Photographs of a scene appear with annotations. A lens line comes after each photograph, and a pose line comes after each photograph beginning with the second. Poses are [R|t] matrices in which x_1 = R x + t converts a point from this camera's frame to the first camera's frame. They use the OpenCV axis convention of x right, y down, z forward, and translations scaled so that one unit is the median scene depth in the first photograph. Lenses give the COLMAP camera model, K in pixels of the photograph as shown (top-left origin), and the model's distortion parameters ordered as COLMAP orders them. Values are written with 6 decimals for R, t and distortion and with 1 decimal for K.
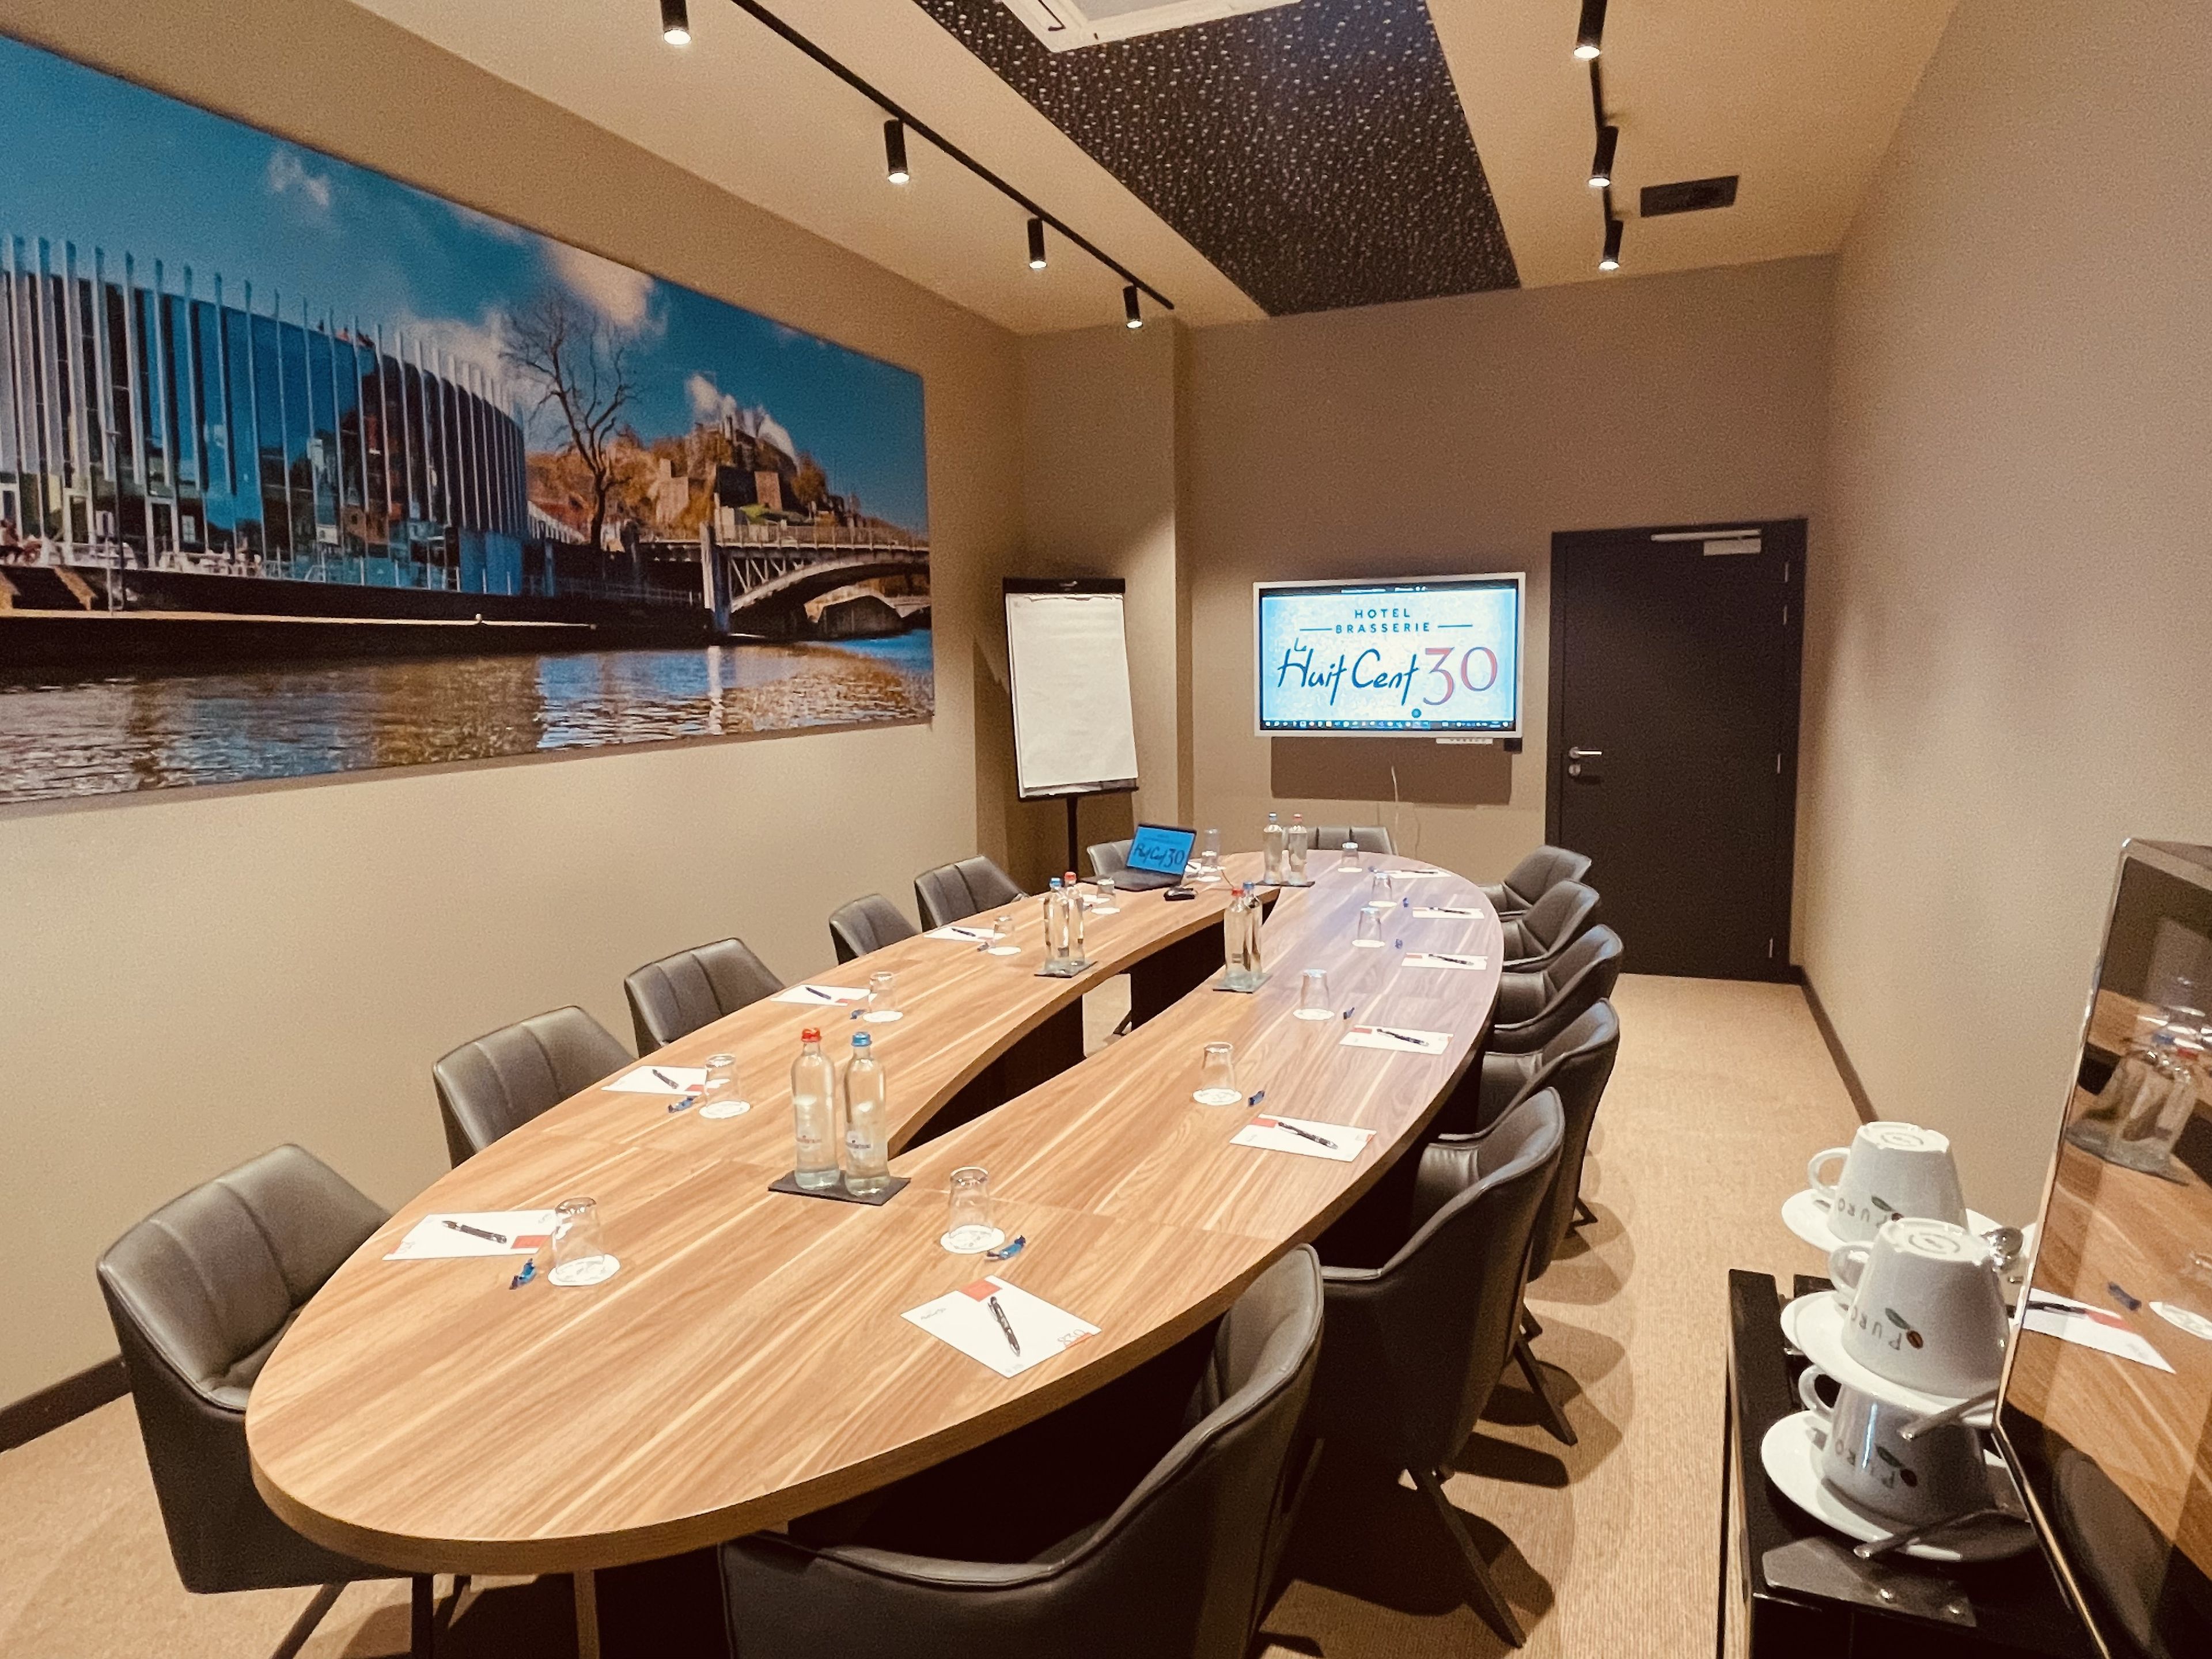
lens RADIAL K [[1304.3, 0, 1107.5], [0, 1304.3, 836.2], [0, 0, 1]] dist [0.002103, -0.000831]
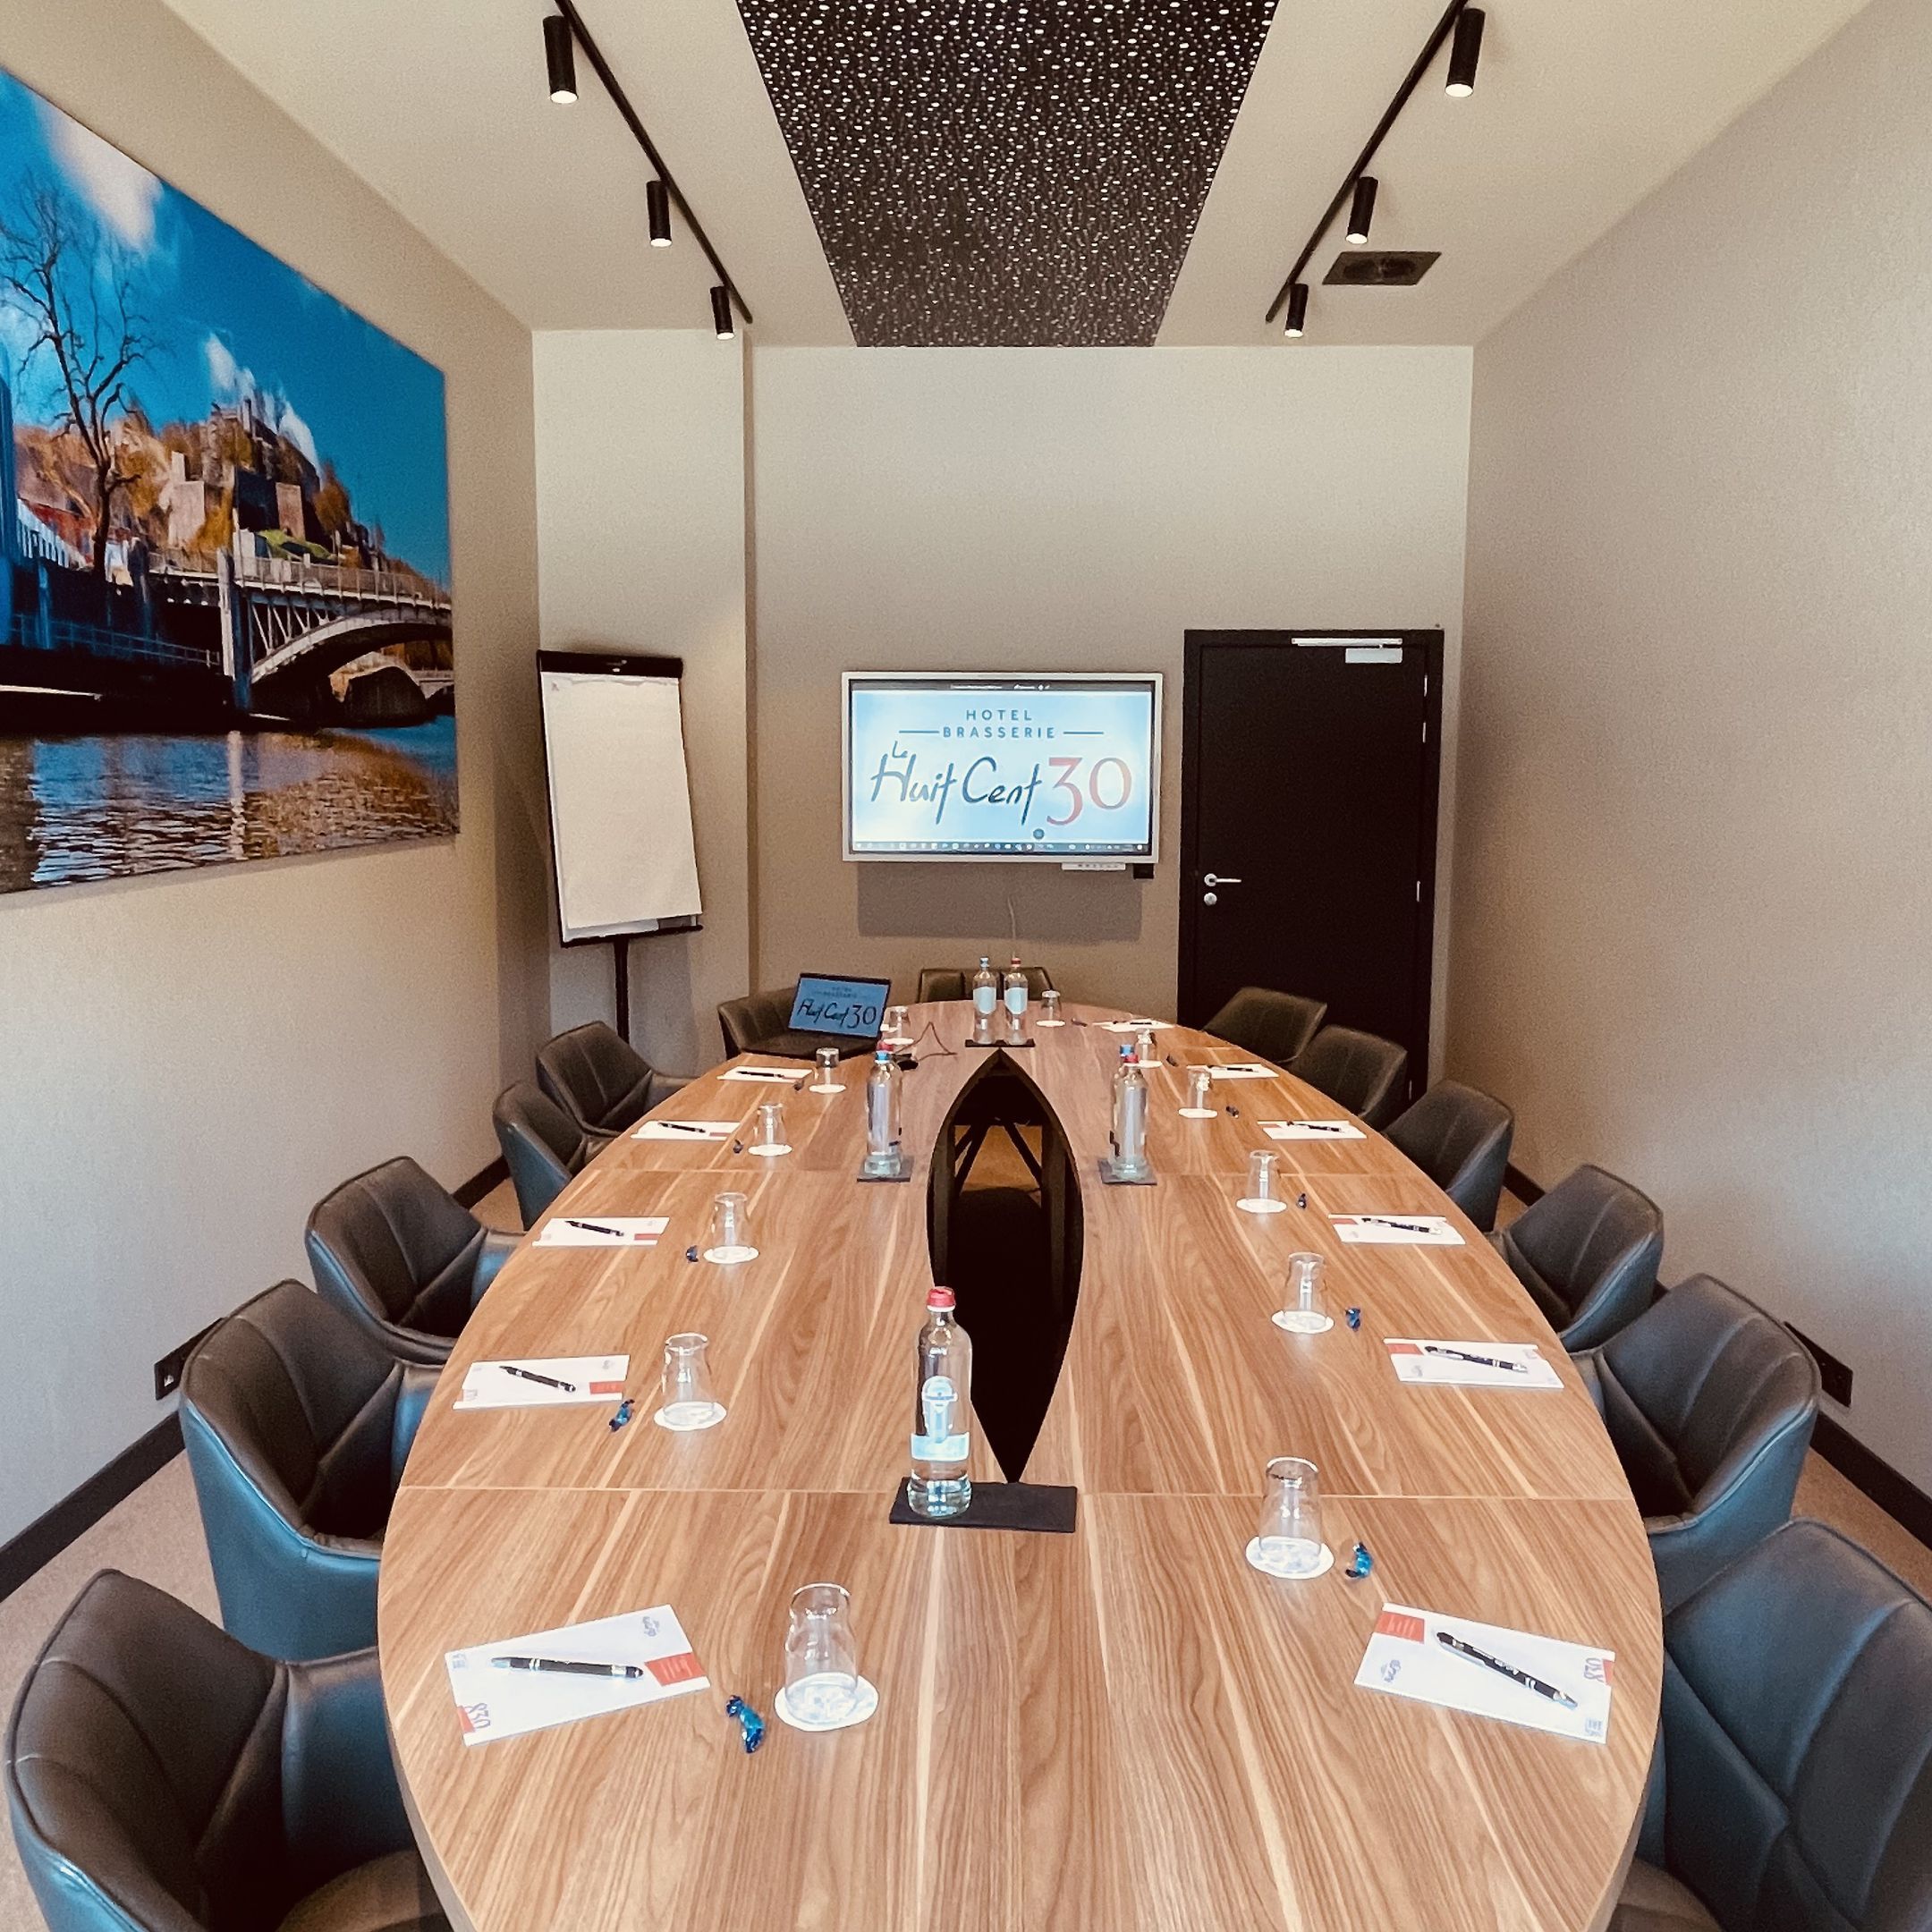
lens RADIAL K [[1565.6, 0, 965.1], [0, 1565.6, 960.4], [0, 0, 1]] dist [0.002174, -0.002513]
pose [[0.935151, -0.021949, 0.353568, -0.236857], [0.025765, 0.999649, -0.006090, -0.010439], [-0.353310, 0.014804, 0.935389, 0.096549]]
